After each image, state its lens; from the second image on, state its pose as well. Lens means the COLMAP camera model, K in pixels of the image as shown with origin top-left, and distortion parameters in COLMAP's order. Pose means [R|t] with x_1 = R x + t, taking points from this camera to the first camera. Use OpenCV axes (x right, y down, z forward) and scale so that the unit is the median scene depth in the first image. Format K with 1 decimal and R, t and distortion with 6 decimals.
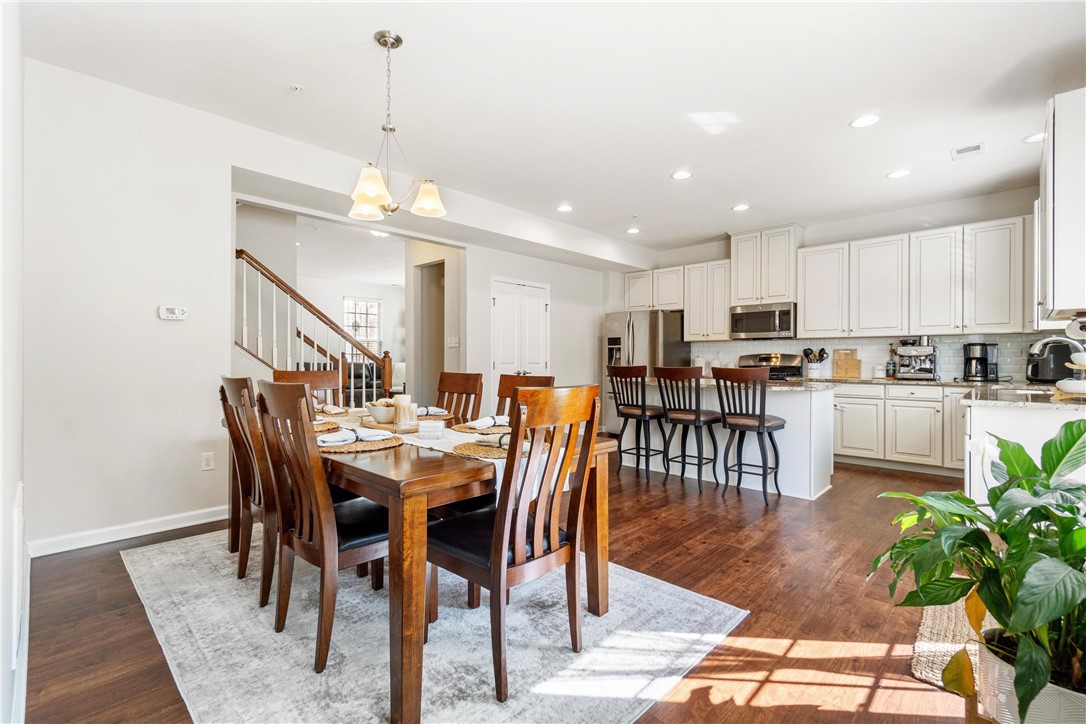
lens RADIAL K [[481.0, 0, 539.8], [0, 481.0, 361.5], [0, 0, 1]] dist [0.002027, 0.000030]
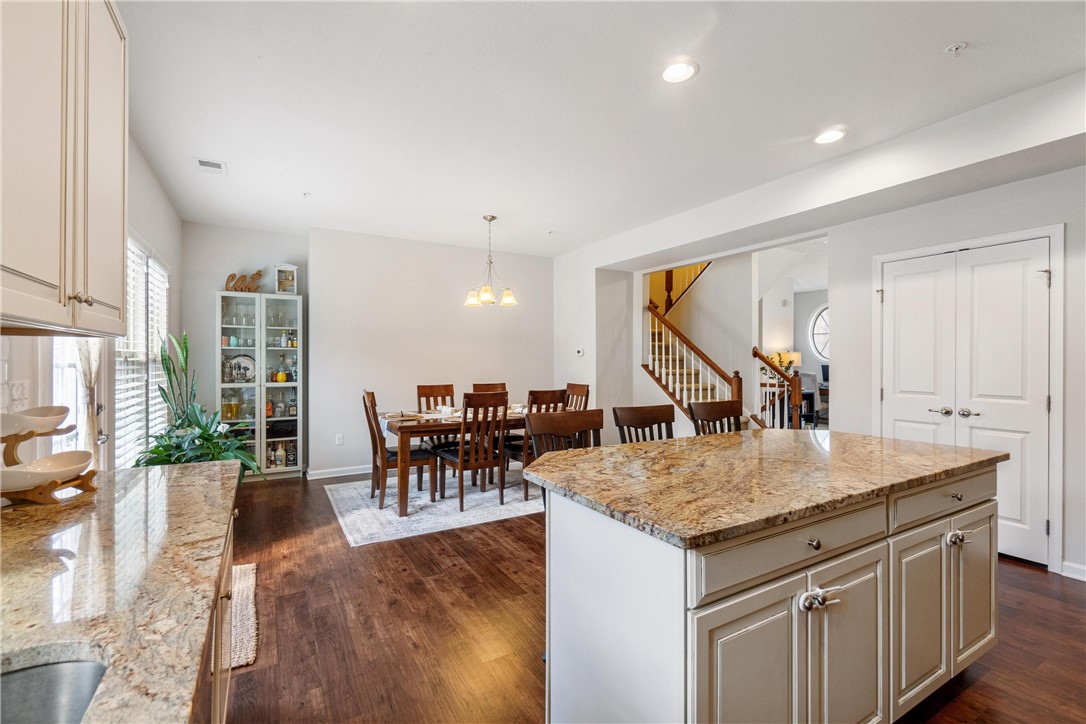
lens RADIAL K [[481.0, 0, 539.8], [0, 481.0, 361.5], [0, 0, 1]] dist [0.002027, 0.000030]
pose [[-0.265581, -0.000115, -0.964088, 0.759154], [-0.007703, 0.999968, 0.002003, -0.038490], [0.964058, 0.007958, -0.265574, 0.852102]]
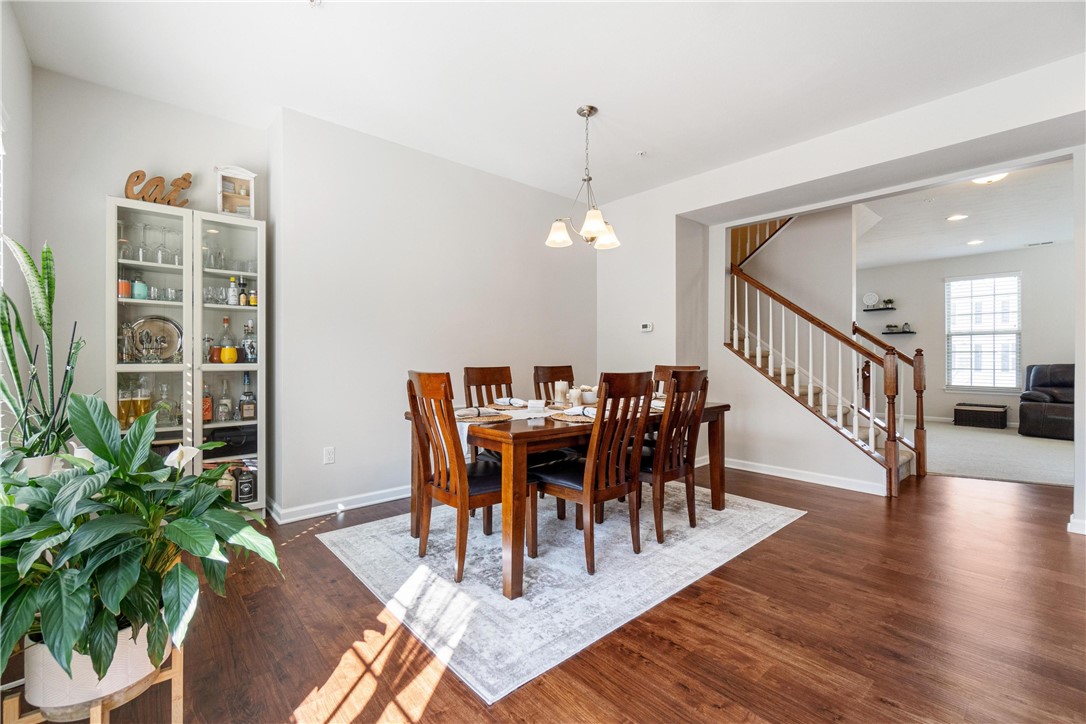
lens RADIAL K [[467.3, 0, 536.4], [0, 467.3, 359.3], [0, 0, 1]] dist [-0.001626, -0.000229]
pose [[-0.071545, 0.001637, -0.997436, 0.476200], [-0.008725, 0.999959, 0.002267, 0.003105], [0.997399, 0.008865, -0.071527, 0.474270]]
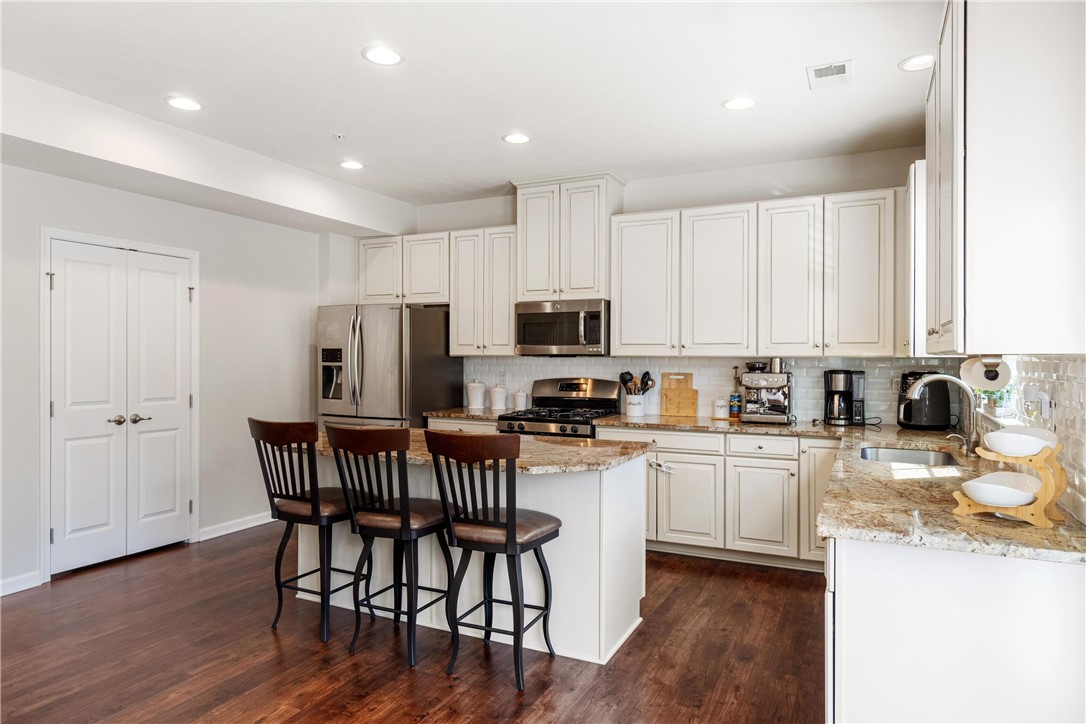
lens RADIAL K [[666.3, 0, 539.5], [0, 666.3, 362.5], [0, 0, 1]] dist [-0.001082, 0.000614]
pose [[0.950127, -0.000650, 0.311864, 0.197366], [0.000078, 0.999998, 0.001847, -0.048017], [-0.311864, -0.001730, 0.950125, 0.223766]]
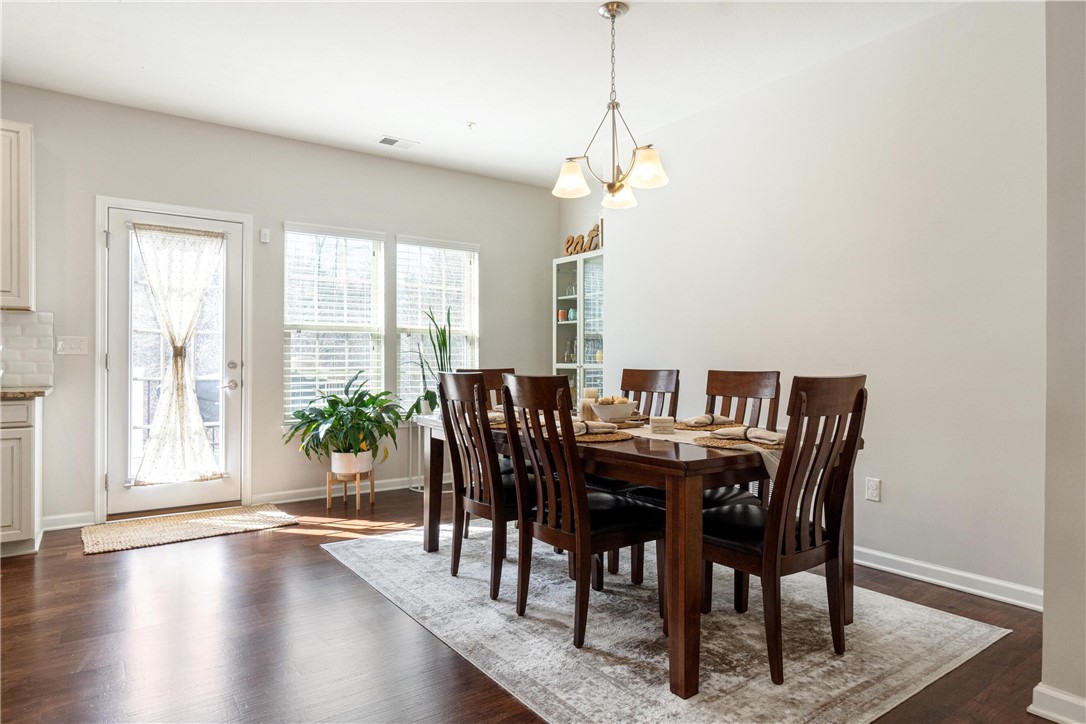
lens RADIAL K [[640.1, 0, 543.0], [0, 640.1, 362.0], [0, 0, 1]] dist [-0.000337, 0.000097]
pose [[-0.985489, -0.004654, 0.169677, -0.194807], [-0.003102, 0.999951, 0.009412, 0.000786], [-0.169712, 0.008749, -0.985455, 1.111901]]
